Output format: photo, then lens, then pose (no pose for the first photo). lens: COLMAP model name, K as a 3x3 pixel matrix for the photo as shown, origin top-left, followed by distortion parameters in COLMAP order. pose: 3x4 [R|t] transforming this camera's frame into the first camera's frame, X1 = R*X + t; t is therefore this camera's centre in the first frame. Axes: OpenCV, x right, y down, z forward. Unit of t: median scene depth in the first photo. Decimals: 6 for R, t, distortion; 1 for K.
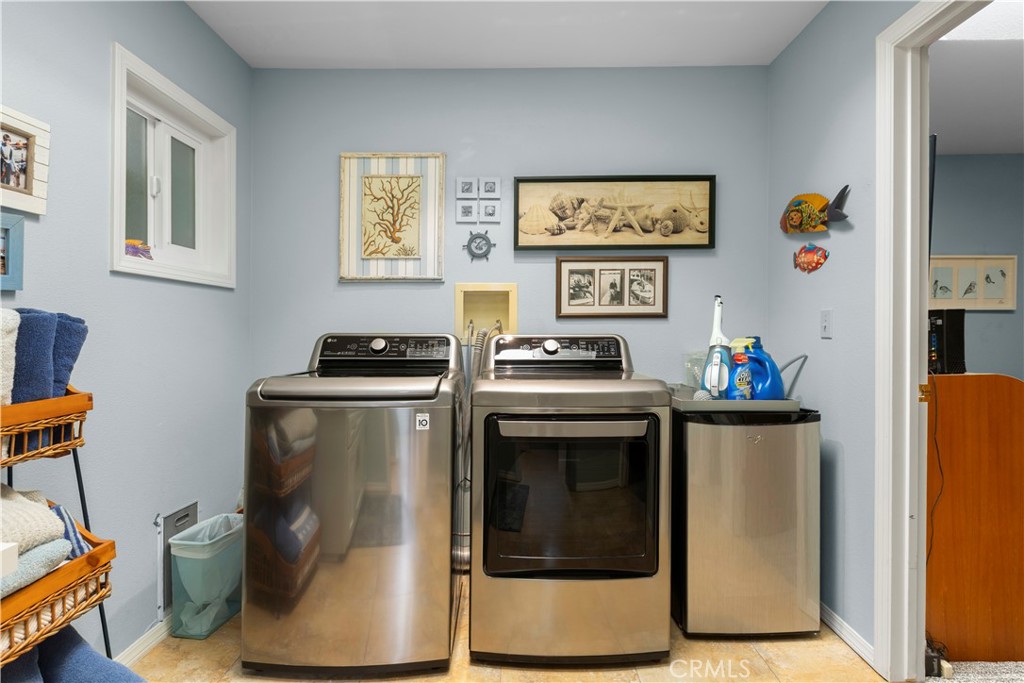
lens RADIAL K [[504.2, 0, 516.3], [0, 504.2, 334.2], [0, 0, 1]] dist [-0.004826, -0.000245]
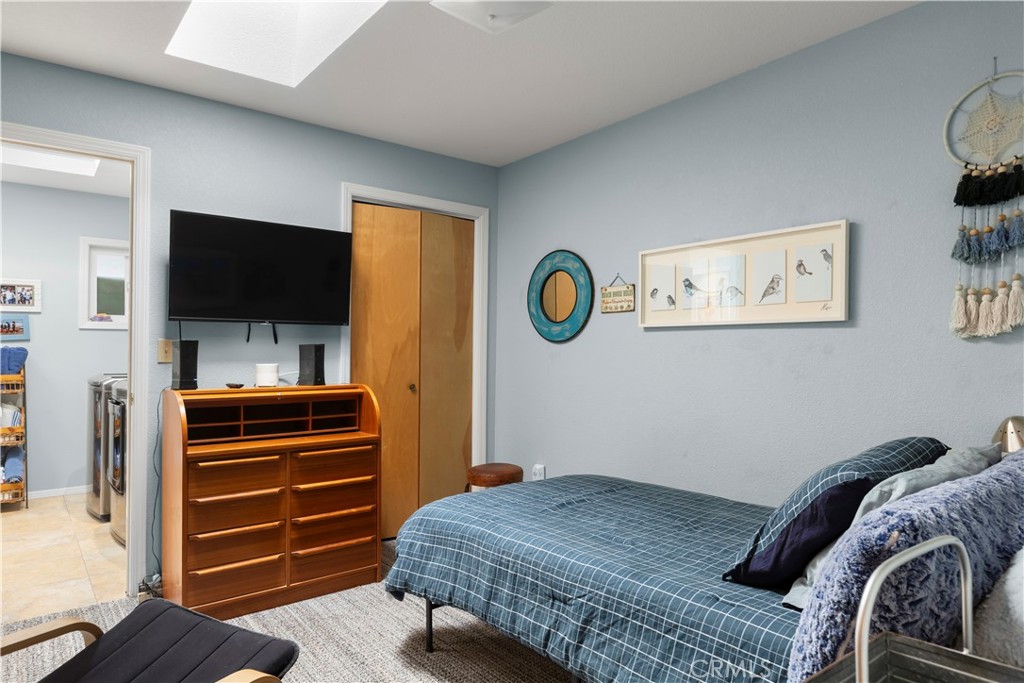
lens RADIAL K [[622.9, 0, 514.2], [0, 622.9, 358.4], [0, 0, 1]] dist [0.000583, 0.000489]
pose [[0.639115, 0.009983, -0.769046, 3.658161], [-0.010051, 0.999939, 0.004626, -0.021421], [0.769045, 0.004773, 0.639176, 0.859154]]
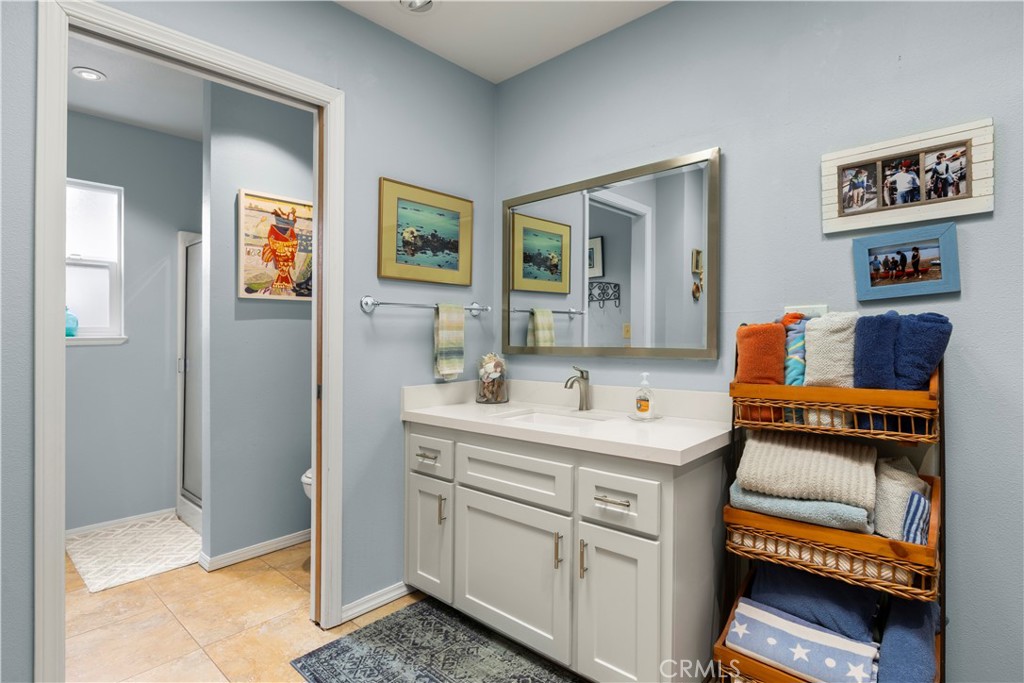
lens RADIAL K [[504.2, 0, 516.3], [0, 504.2, 334.2], [0, 0, 1]] dist [-0.004826, -0.000245]
pose [[-0.658813, -0.000741, -0.752306, 0.427923], [-0.004616, 0.999985, 0.003057, 0.002951], [0.752292, 0.005487, -0.658807, 1.006188]]
